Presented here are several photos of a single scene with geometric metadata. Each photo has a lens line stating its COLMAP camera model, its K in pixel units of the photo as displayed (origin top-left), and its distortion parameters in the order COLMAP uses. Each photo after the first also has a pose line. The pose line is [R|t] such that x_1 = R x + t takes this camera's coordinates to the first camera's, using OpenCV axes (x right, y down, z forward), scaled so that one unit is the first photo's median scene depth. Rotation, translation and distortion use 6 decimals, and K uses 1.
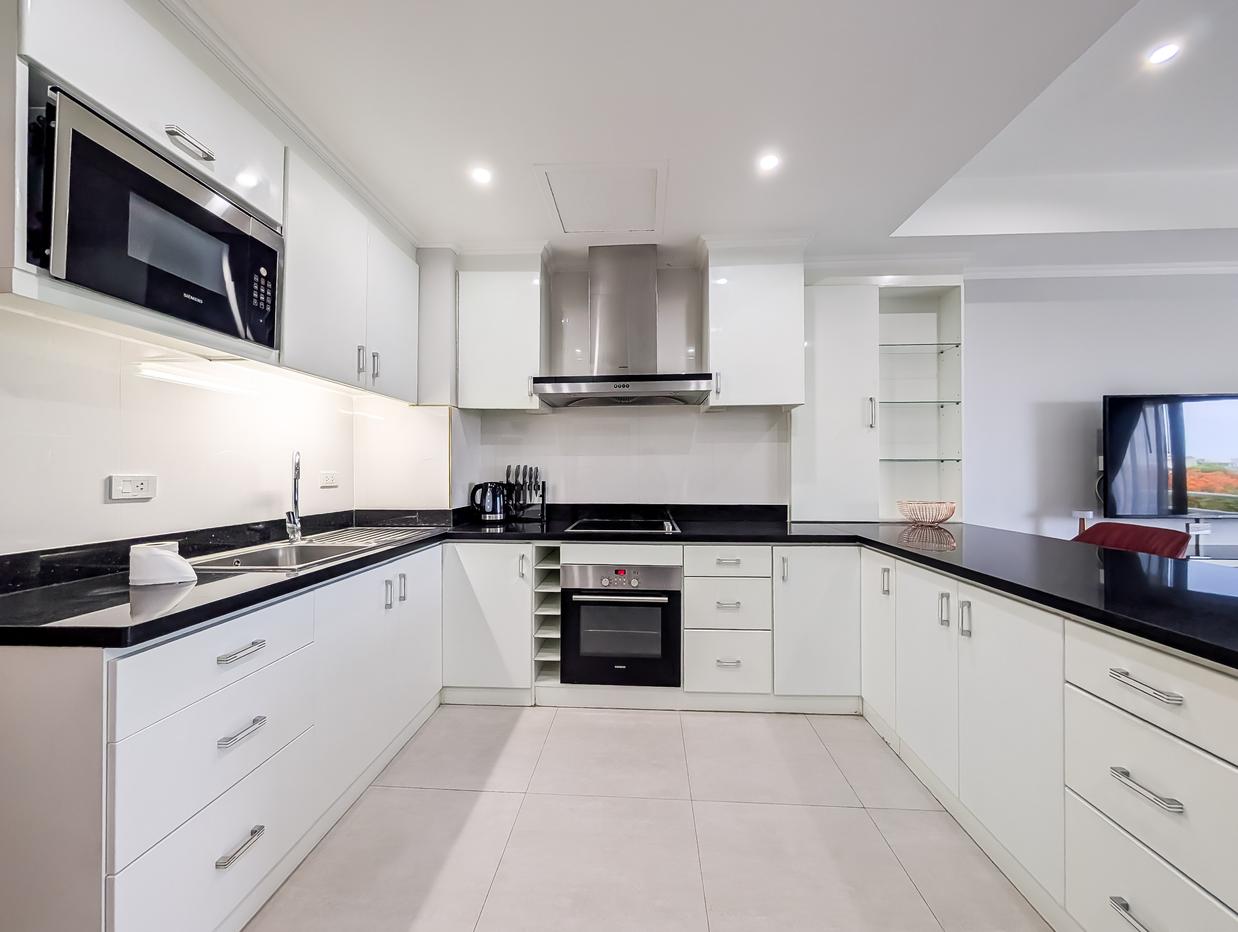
lens RADIAL K [[448.8, 0, 623.5], [0, 448.8, 468.5], [0, 0, 1]] dist [0.001004, 0.000017]
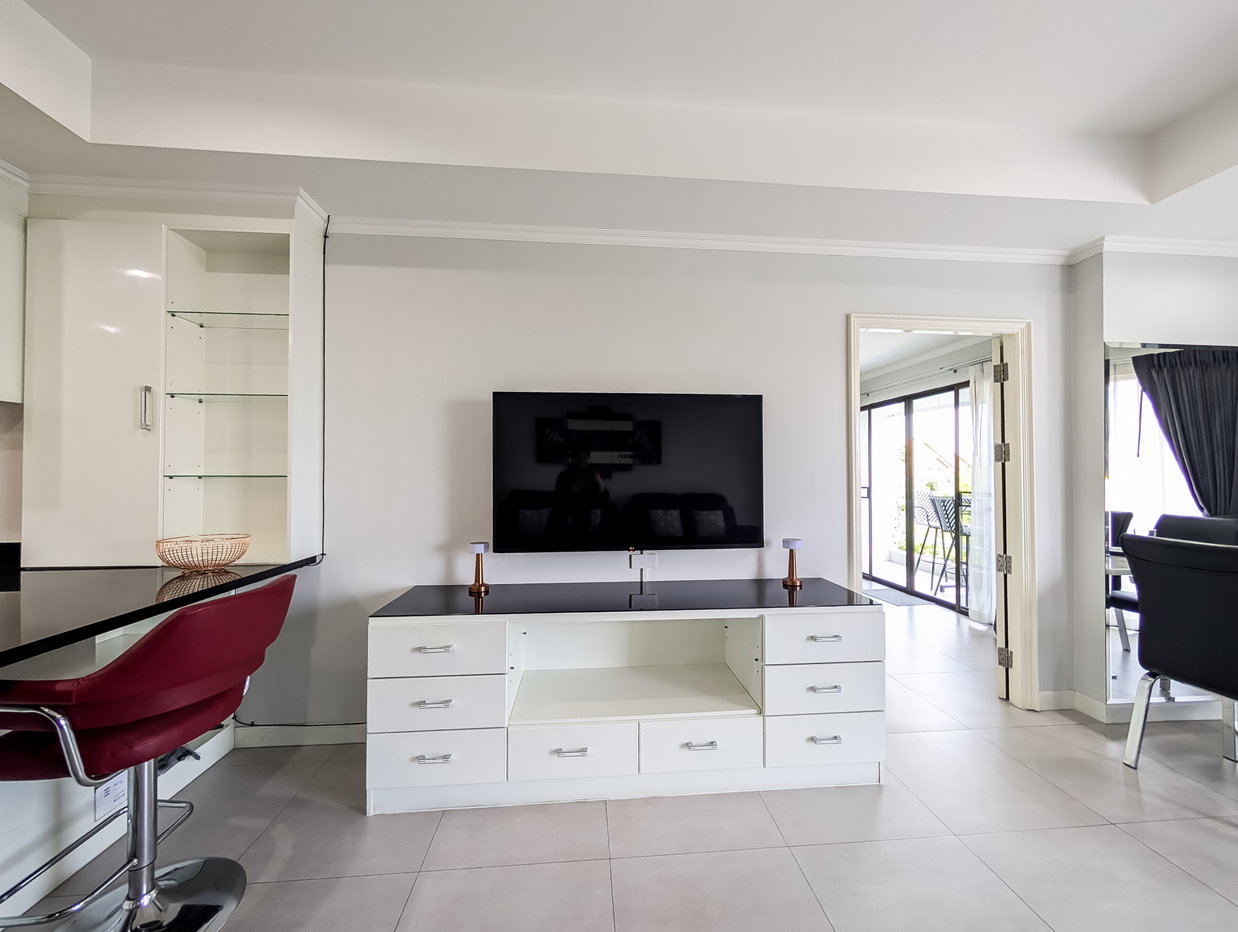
lens RADIAL K [[448.8, 0, 623.5], [0, 448.8, 468.5], [0, 0, 1]] dist [0.001004, 0.000017]
pose [[0.990543, 0.001554, 0.137197, 1.179730], [-0.000179, 0.999950, -0.010037, -0.024565], [-0.137206, 0.009918, 0.990493, 0.205763]]
